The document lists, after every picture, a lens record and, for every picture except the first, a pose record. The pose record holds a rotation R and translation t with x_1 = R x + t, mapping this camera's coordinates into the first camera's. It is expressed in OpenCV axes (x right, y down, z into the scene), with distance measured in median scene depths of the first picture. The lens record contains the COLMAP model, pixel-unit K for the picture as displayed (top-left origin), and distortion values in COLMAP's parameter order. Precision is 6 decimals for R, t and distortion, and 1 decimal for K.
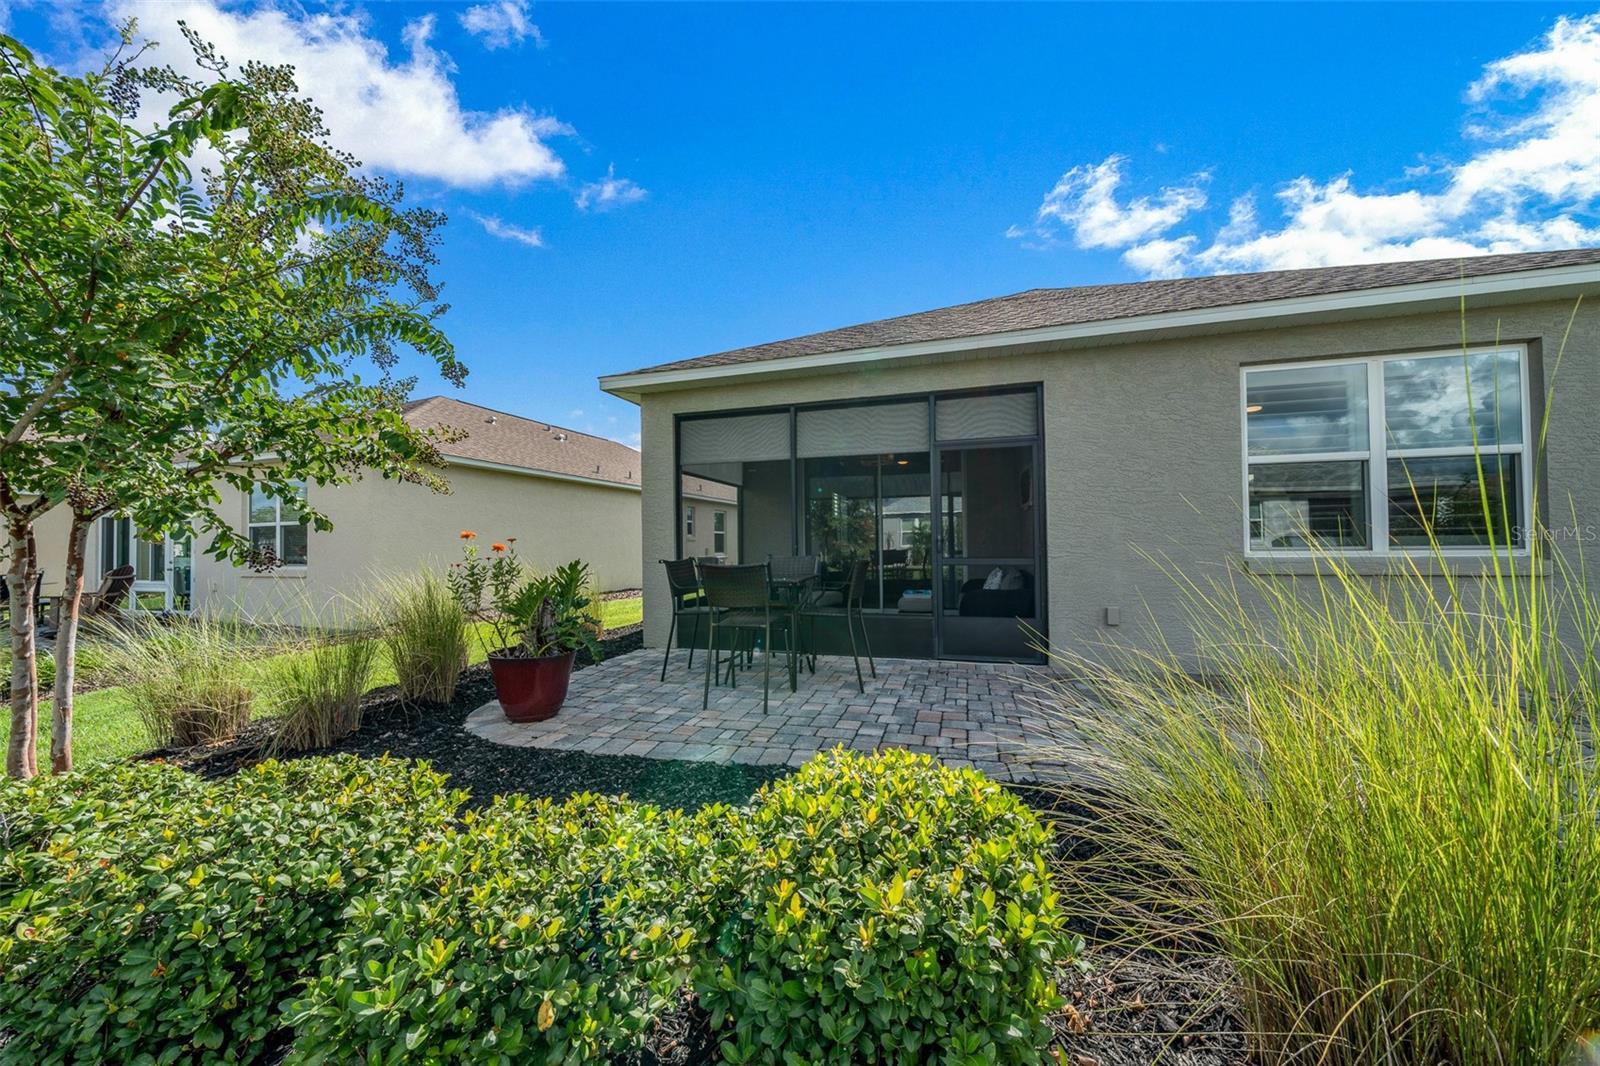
lens RADIAL K [[553.1, 0, 800.0], [0, 553.1, 533.0], [0, 0, 1]] dist [-0.000569, -0.000057]
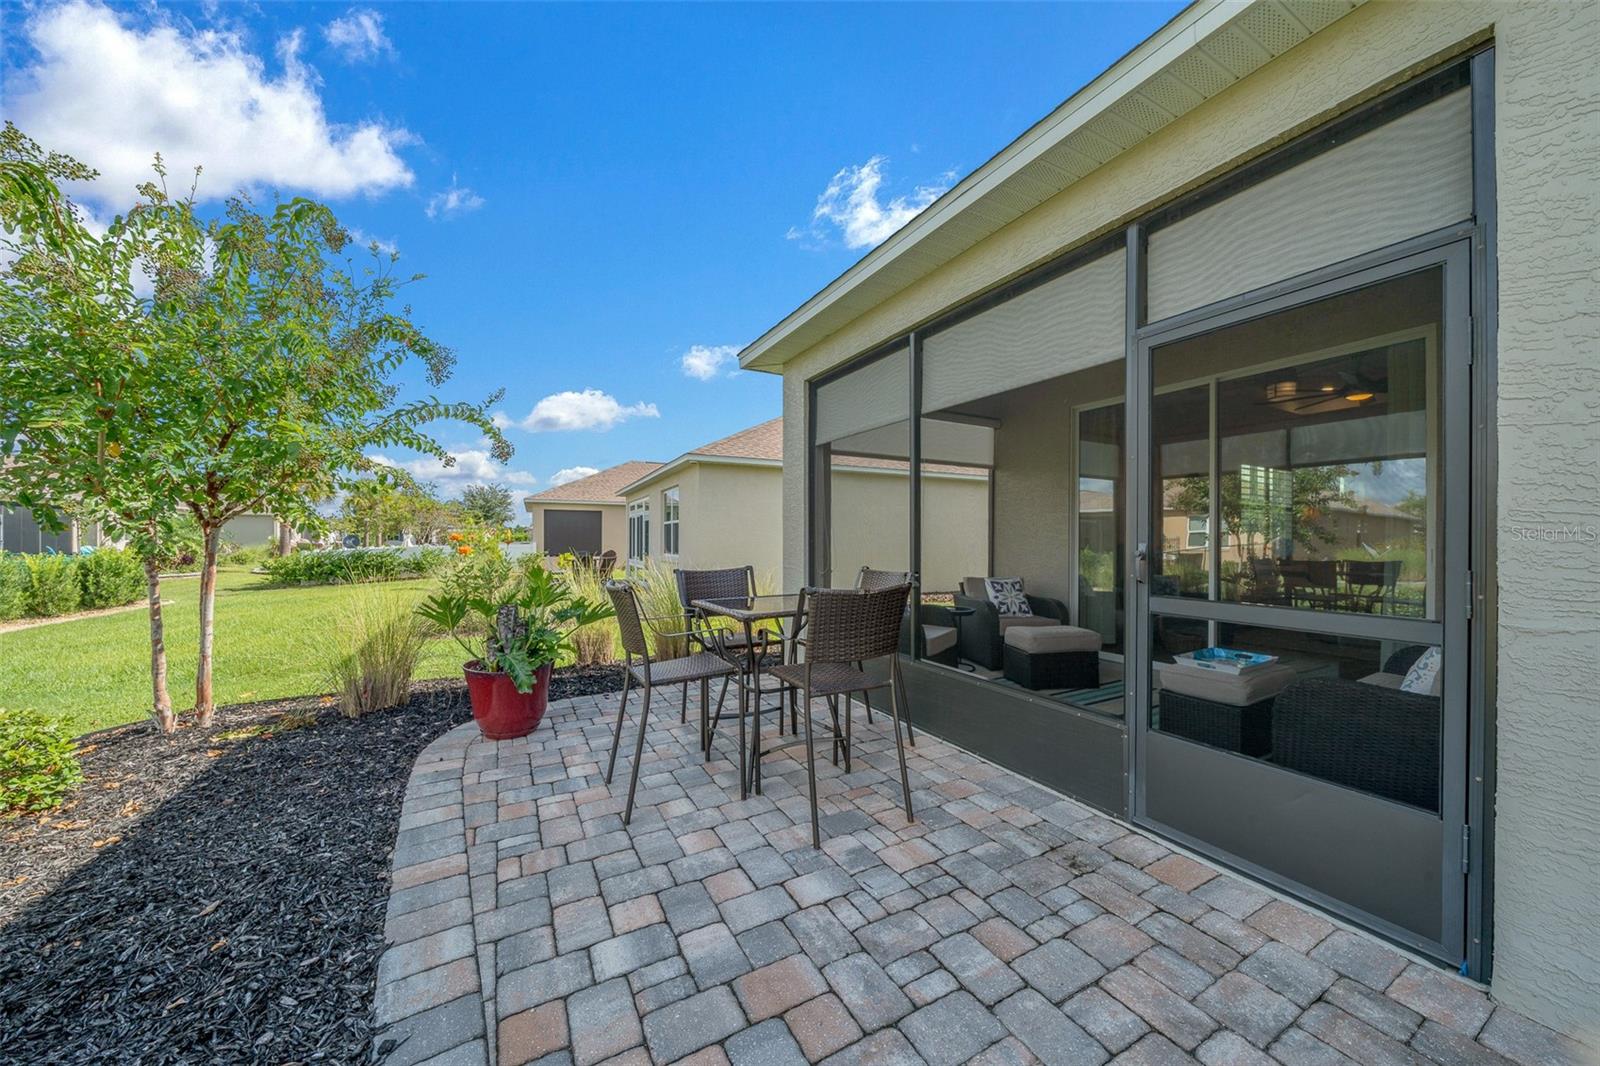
lens RADIAL K [[553.1, 0, 800.0], [0, 553.1, 533.0], [0, 0, 1]] dist [-0.000569, -0.000057]
pose [[0.704452, 0.008856, -0.709696, 0.494695], [0.000401, 0.999917, 0.012876, -0.013358], [0.709751, -0.009355, 0.704390, 0.664373]]
